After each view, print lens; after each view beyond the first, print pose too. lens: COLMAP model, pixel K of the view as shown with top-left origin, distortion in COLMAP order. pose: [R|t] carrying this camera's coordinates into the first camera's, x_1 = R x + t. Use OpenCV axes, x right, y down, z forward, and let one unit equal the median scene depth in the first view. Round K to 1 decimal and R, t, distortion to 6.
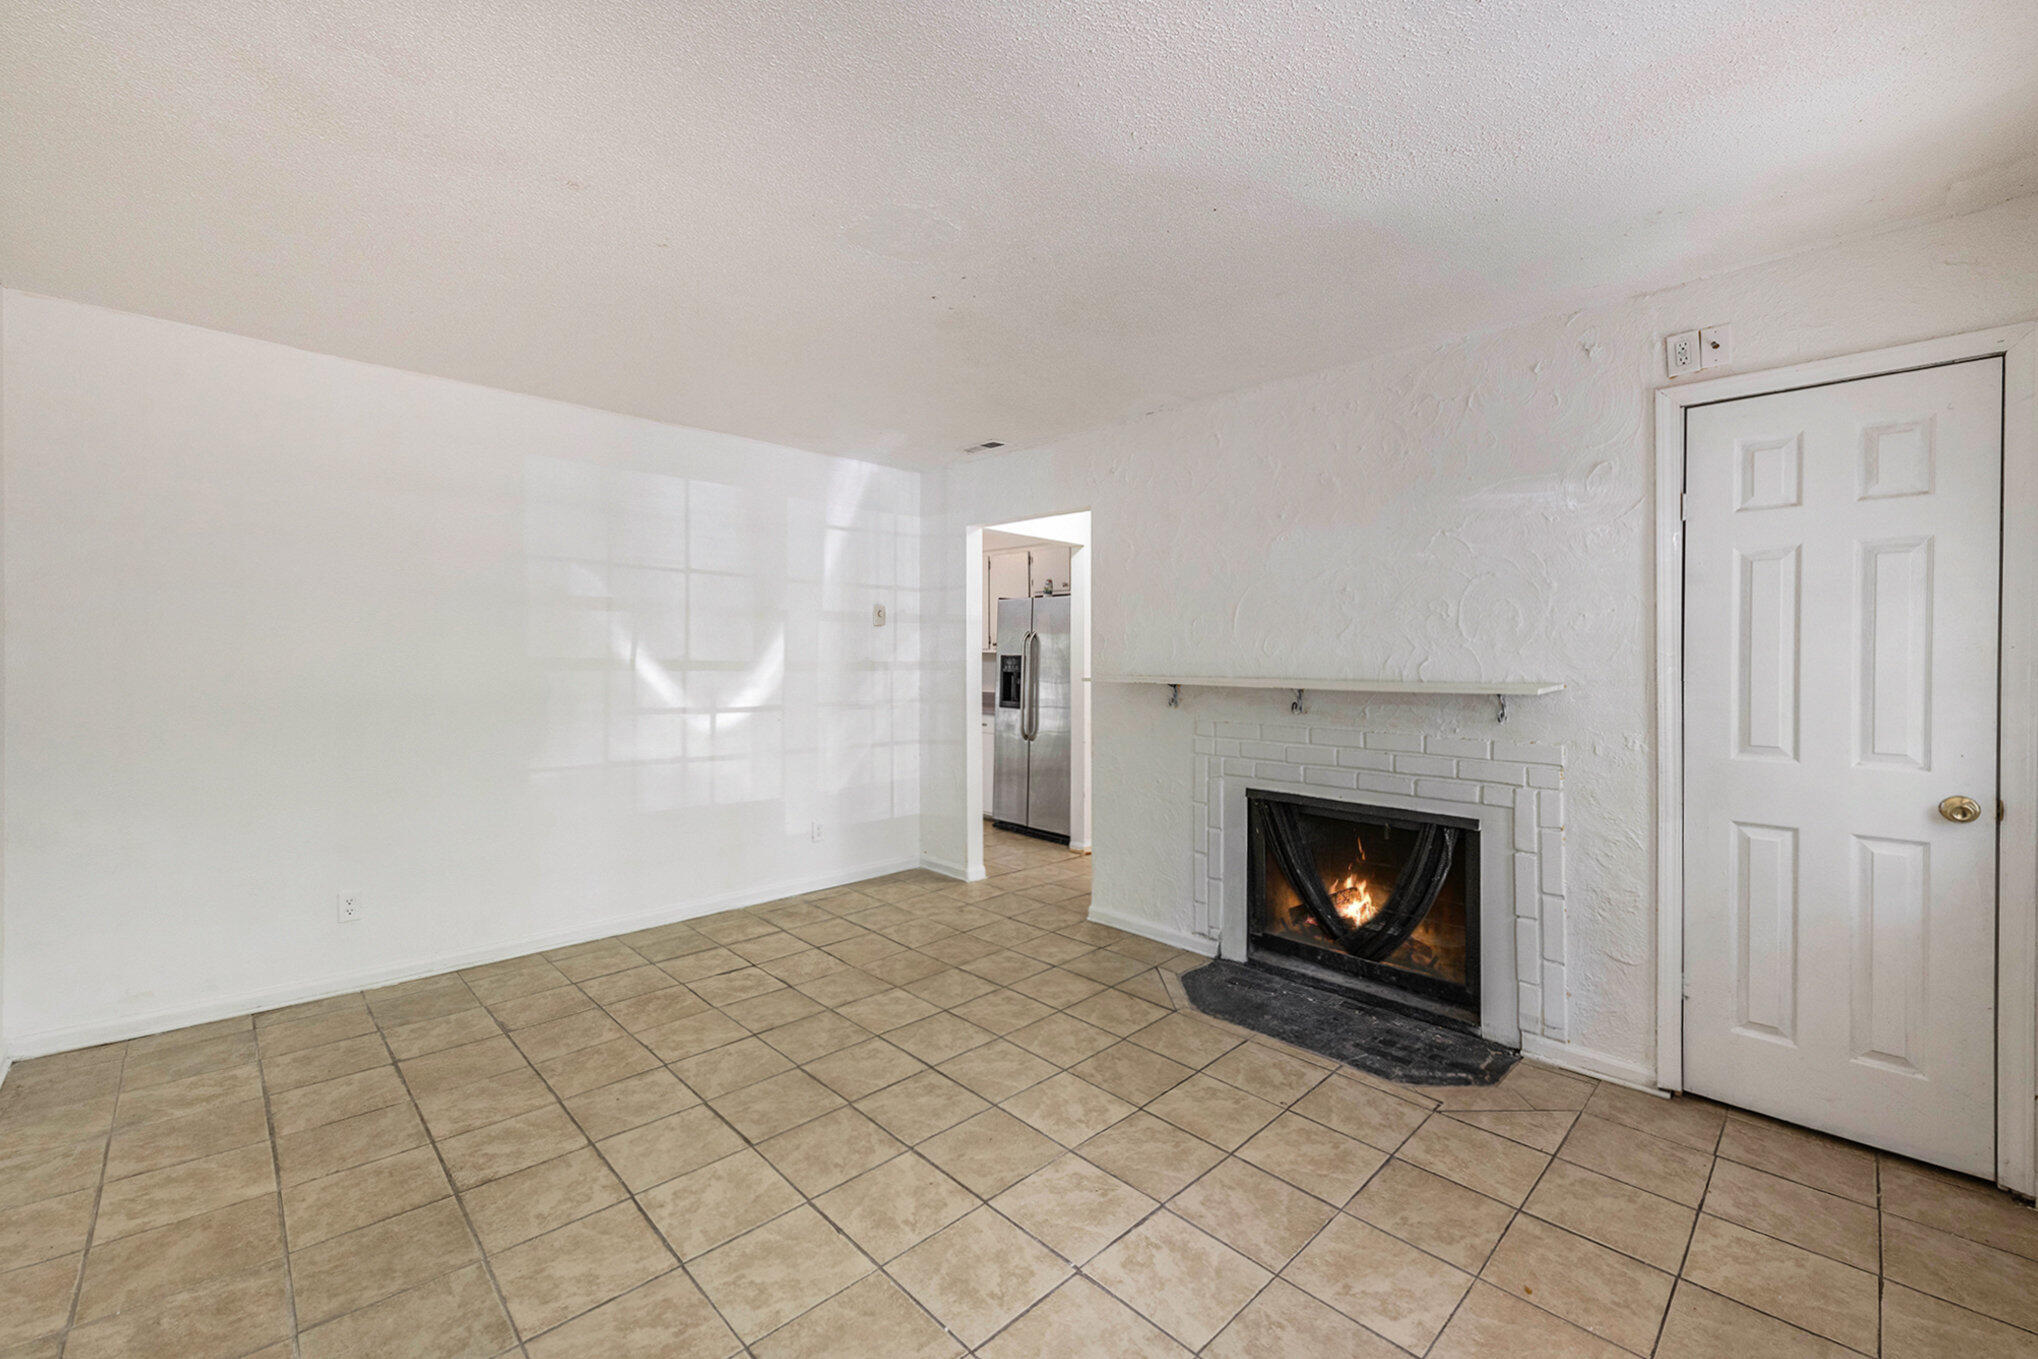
lens RADIAL K [[842.2, 0, 1023.7], [0, 842.2, 679.6], [0, 0, 1]] dist [0.011255, -0.003633]
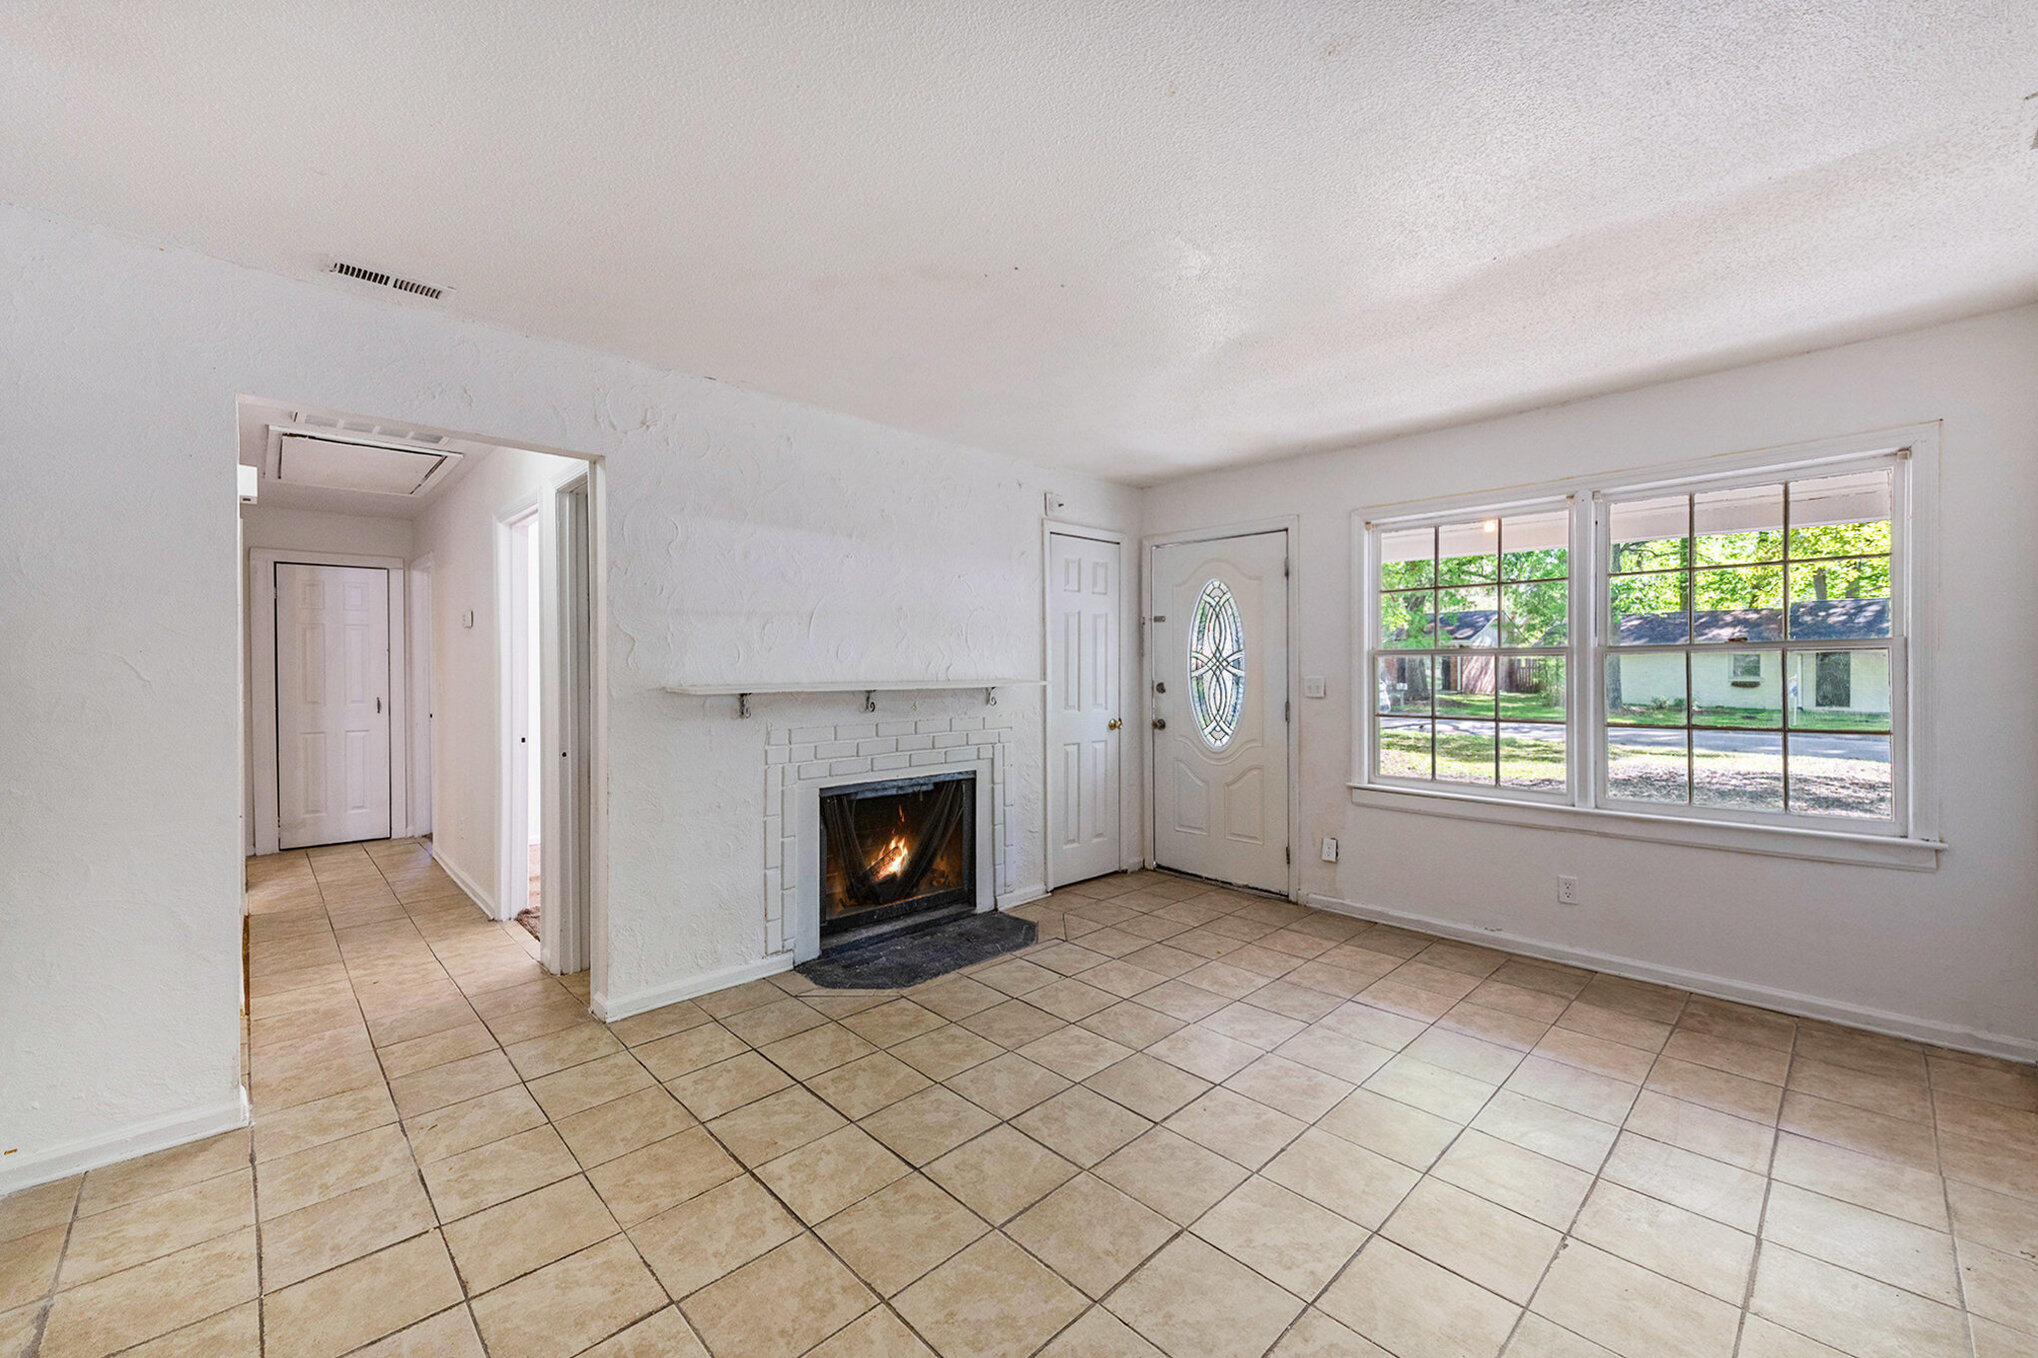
lens RADIAL K [[802.1, 0, 1028.3], [0, 802.1, 664.8], [0, 0, 1]] dist [0.012588, -0.003125]
pose [[0.005727, -0.006867, 0.999960, -0.890903], [0.032766, 0.999441, 0.006676, -0.028409], [-0.999447, 0.032726, 0.005949, 0.885528]]
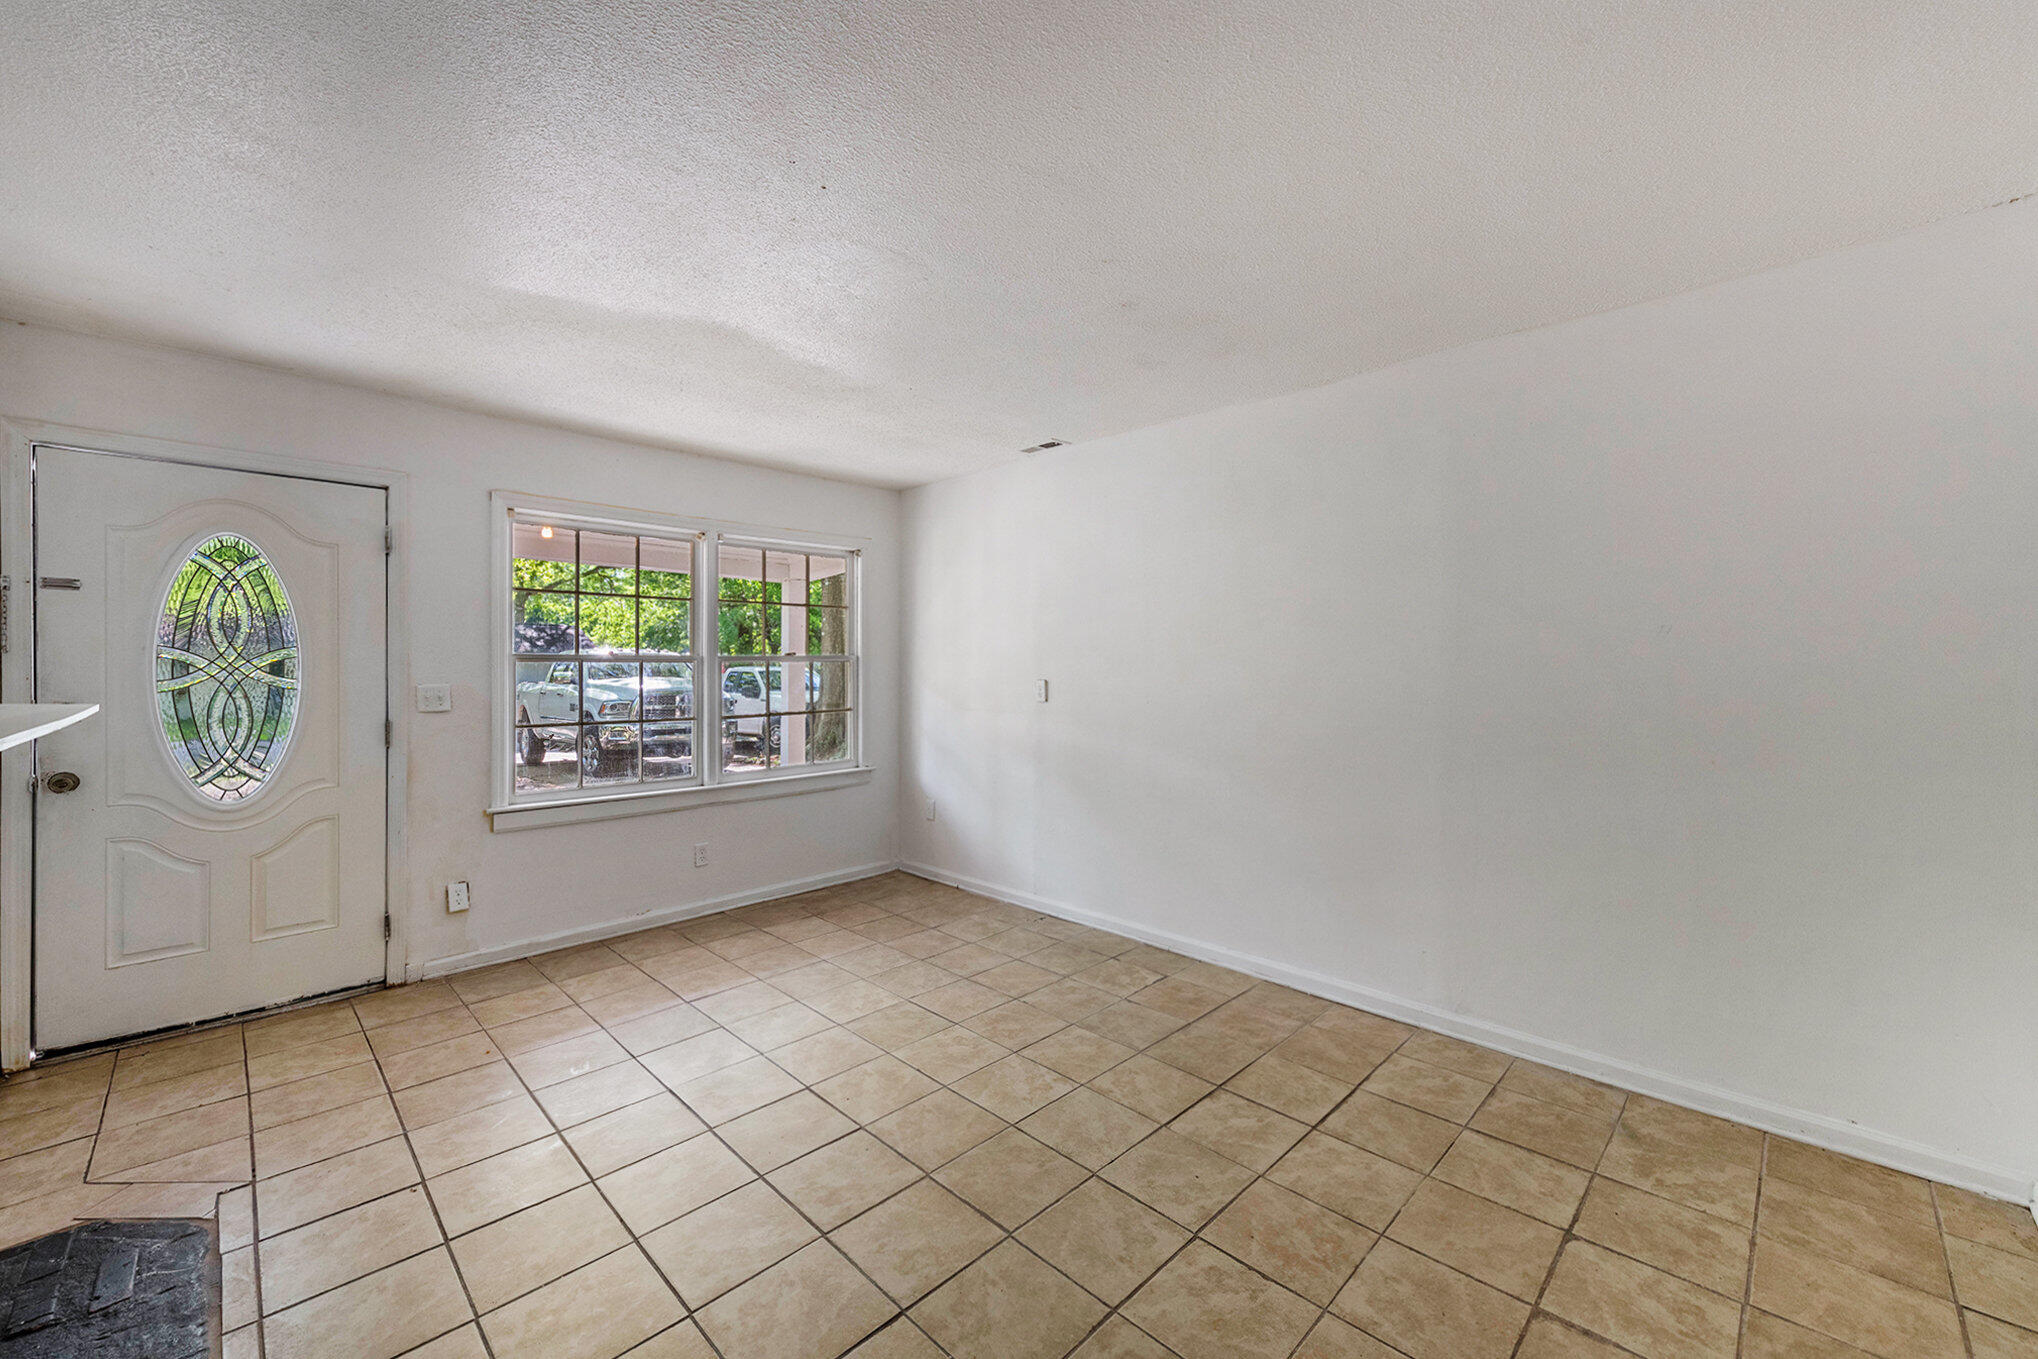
lens RADIAL K [[802.1, 0, 1022.8], [0, 802.1, 662.9], [0, 0, 1]] dist [0.012588, -0.003125]
pose [[-0.999766, -0.006295, -0.020709, -0.241624], [-0.006725, 0.999762, 0.020749, -0.042044], [0.020573, 0.020883, -0.999570, 1.562078]]
